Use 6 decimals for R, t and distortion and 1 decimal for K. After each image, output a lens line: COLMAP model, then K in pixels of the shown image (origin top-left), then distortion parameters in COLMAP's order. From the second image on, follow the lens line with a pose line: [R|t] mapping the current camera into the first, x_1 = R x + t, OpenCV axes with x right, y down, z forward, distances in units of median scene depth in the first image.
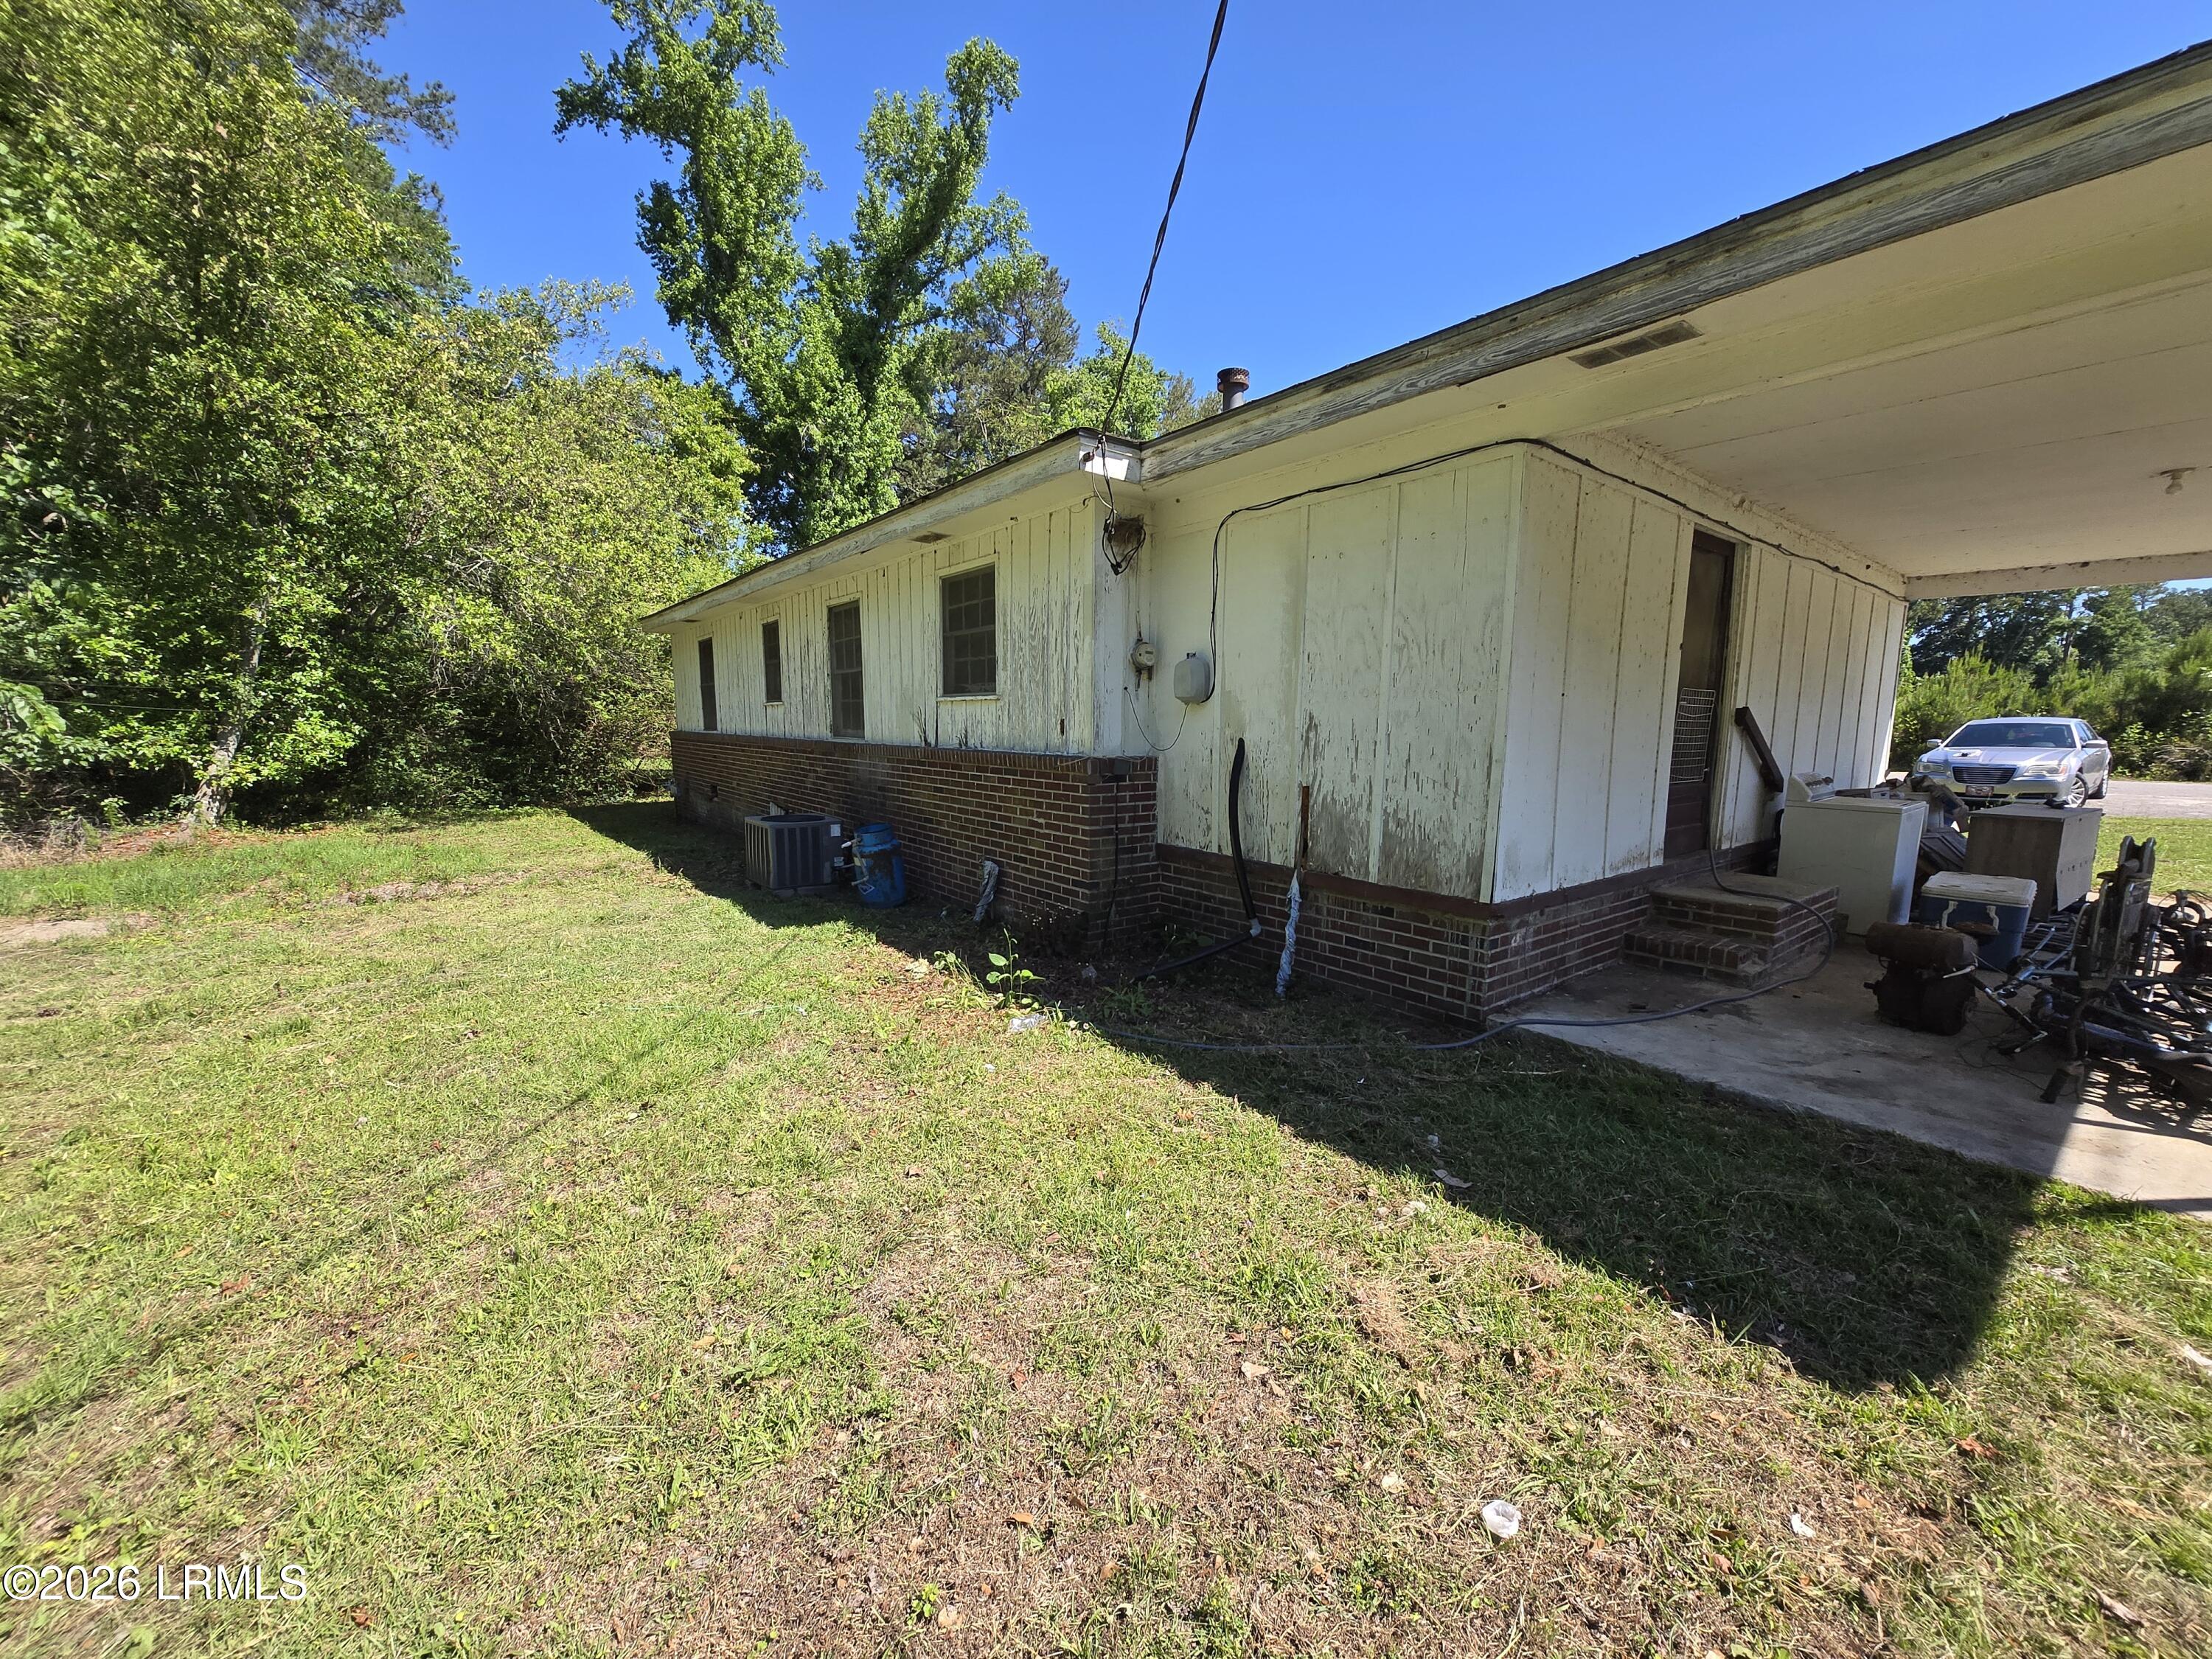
lens RADIAL K [[863.6, 0, 1113.7], [0, 863.6, 847.1], [0, 0, 1]] dist [0.001208, -0.000678]
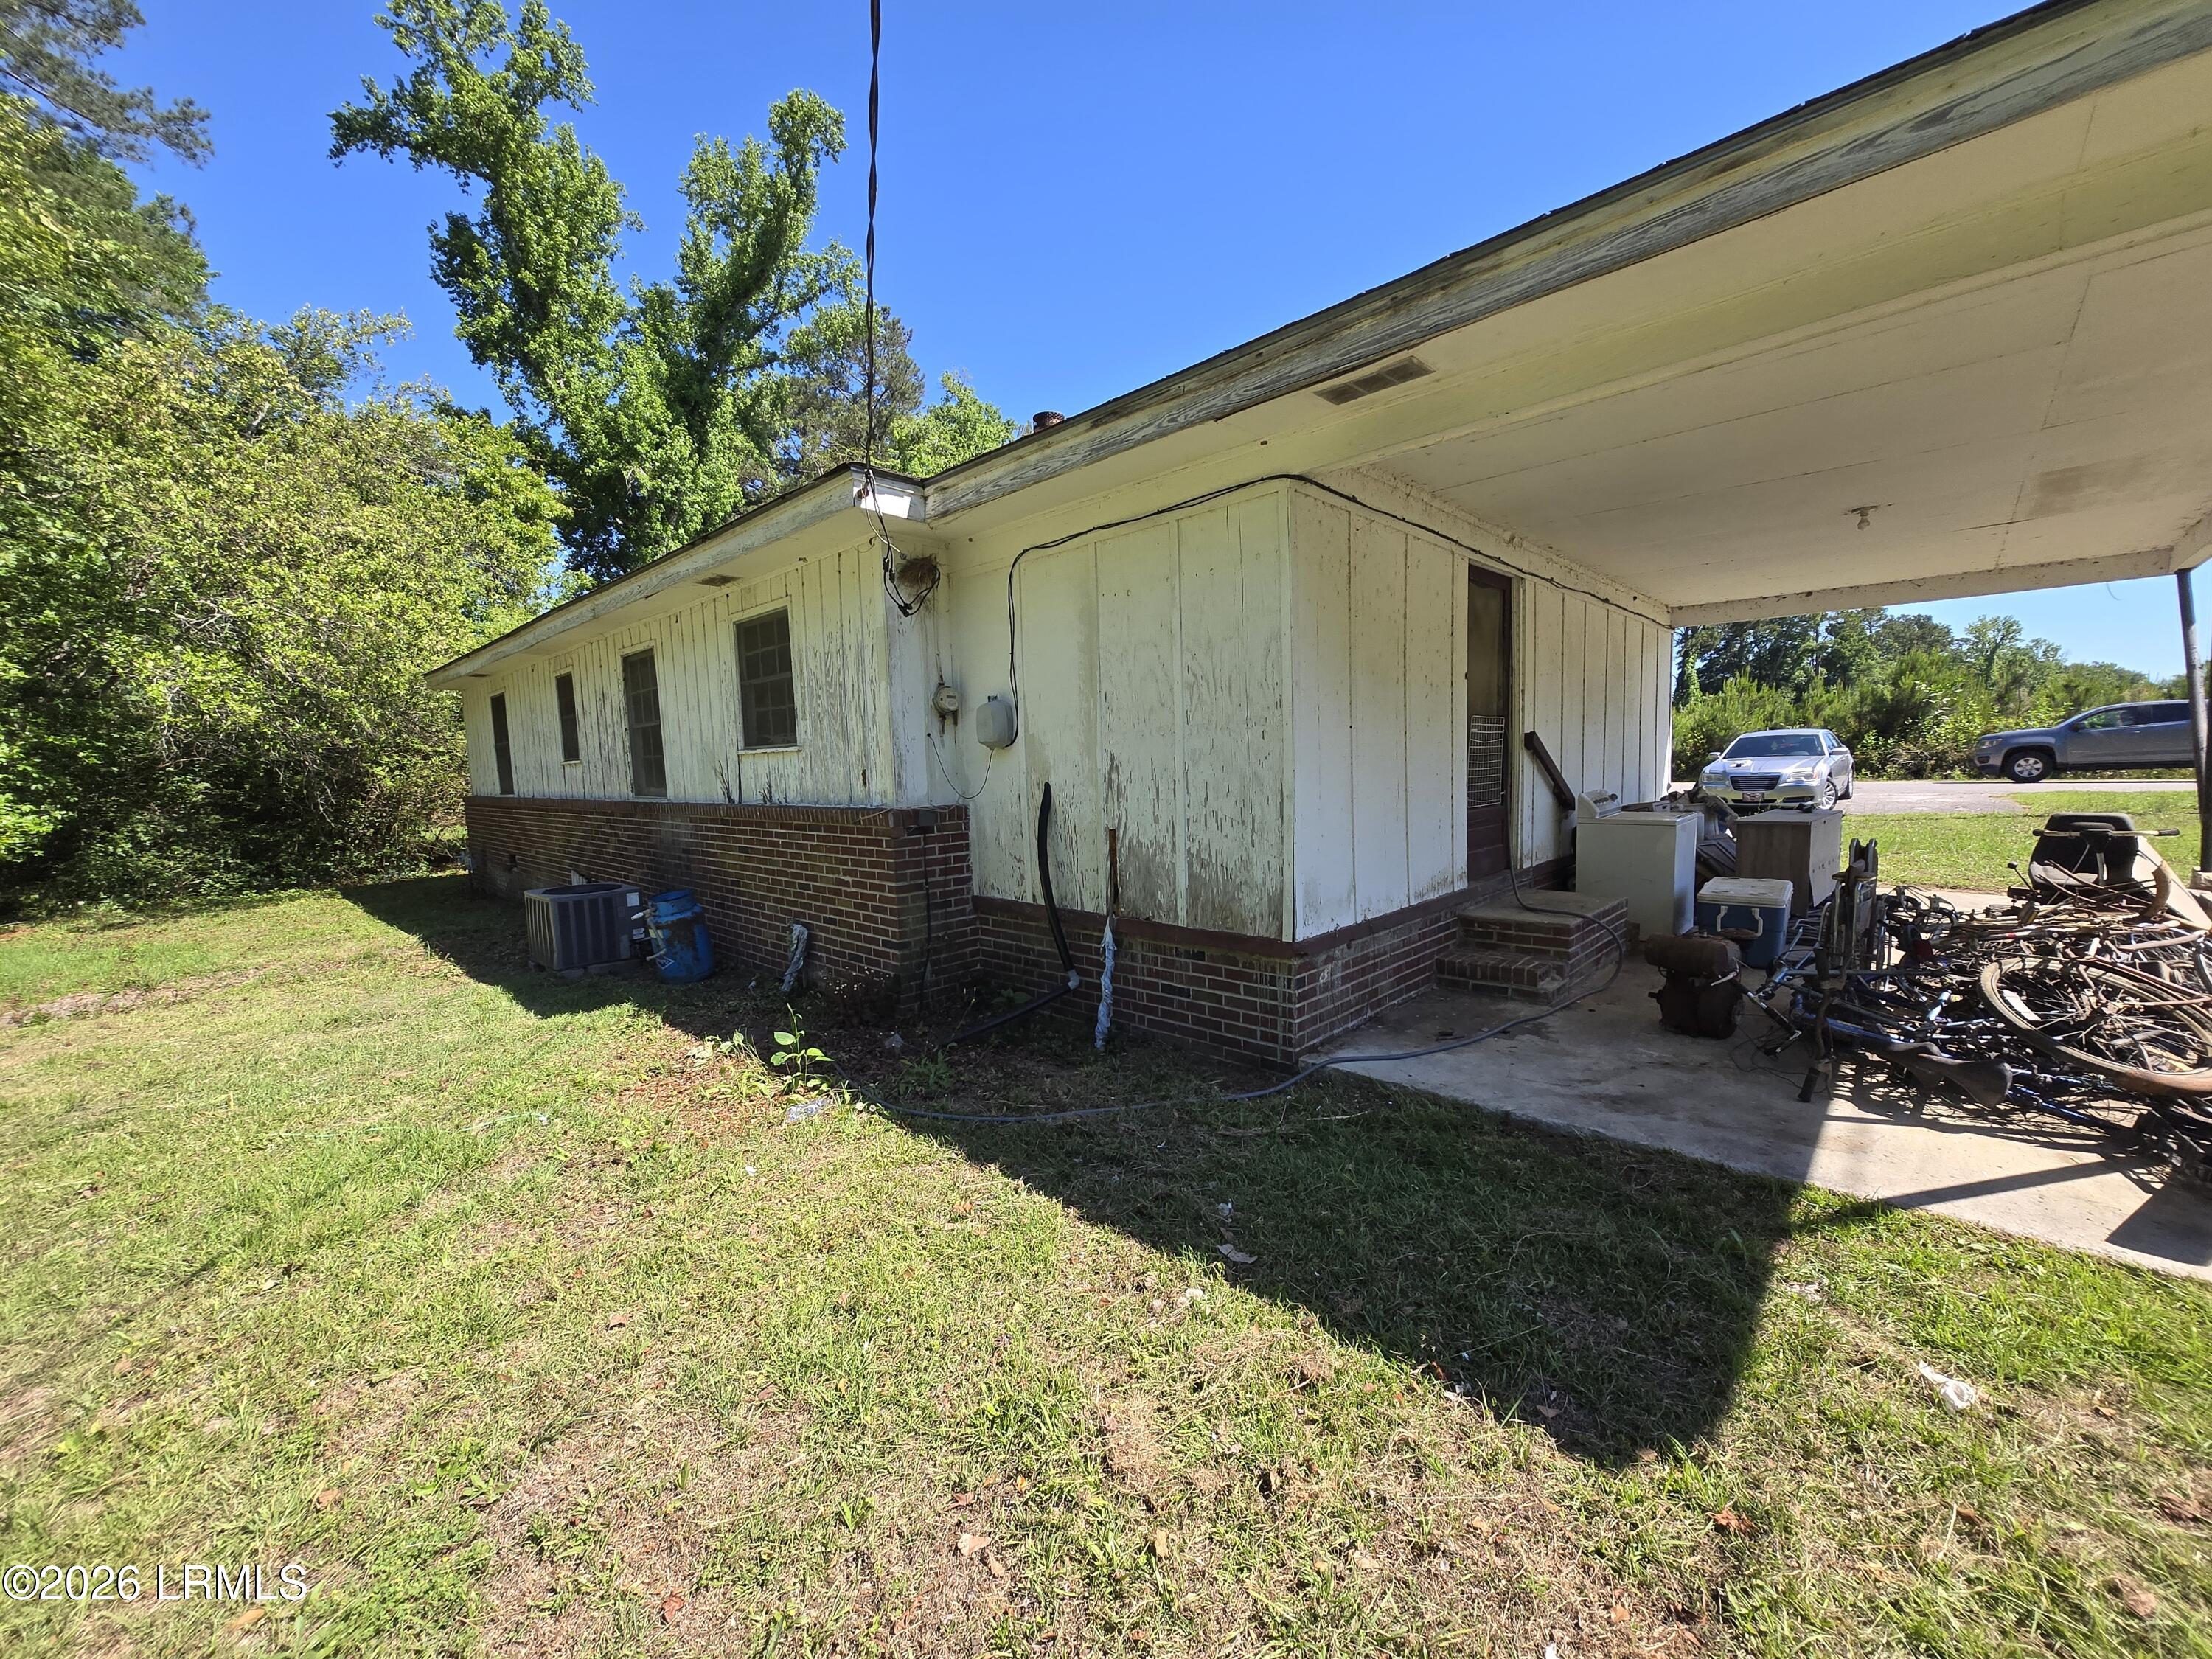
lens RADIAL K [[863.6, 0, 1112.5], [0, 863.6, 847.9], [0, 0, 1]] dist [0.001208, -0.000678]
pose [[0.988821, -0.053903, 0.139026, 0.071076], [0.060090, 0.997363, -0.040693, -0.008820], [-0.136466, 0.048592, 0.989452, 0.038675]]
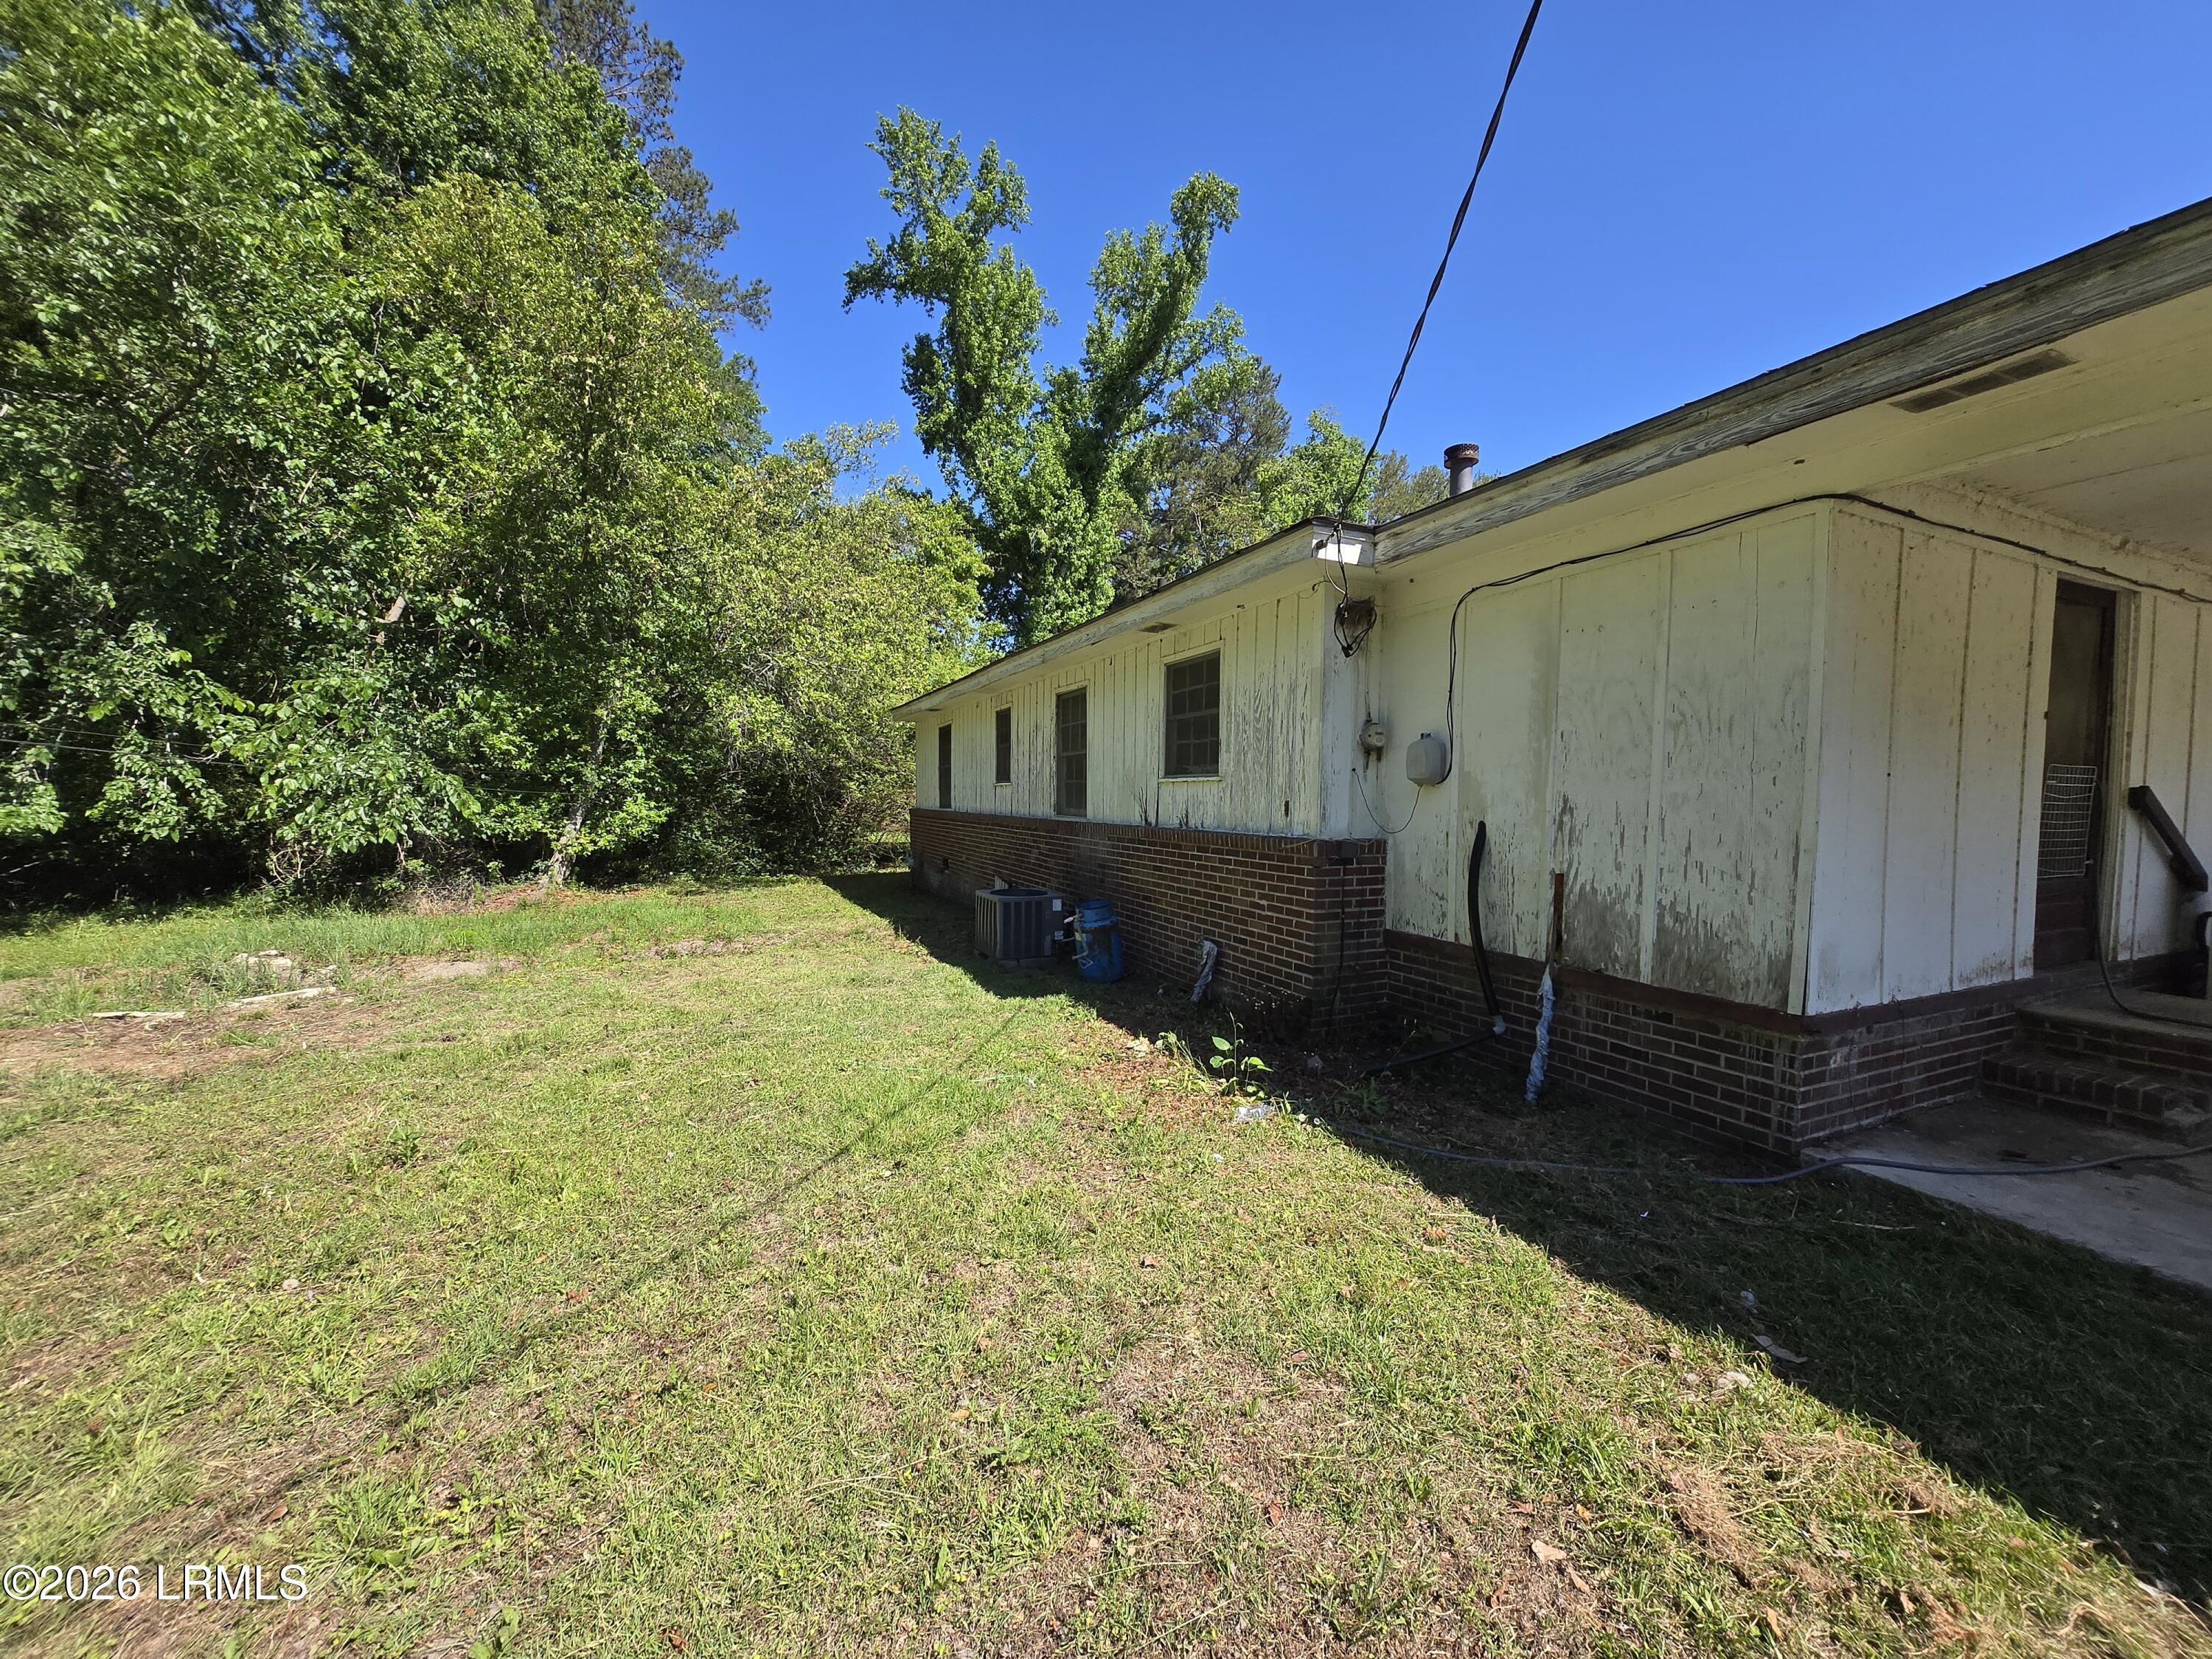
lens RADIAL K [[863.6, 0, 1115.0], [0, 863.6, 847.4], [0, 0, 1]] dist [0.001208, -0.000678]
pose [[0.973537, 0.012453, -0.228191, -0.023951], [-0.032203, 0.996026, -0.083032, -0.005696], [0.226250, 0.088183, 0.970069, -0.002828]]
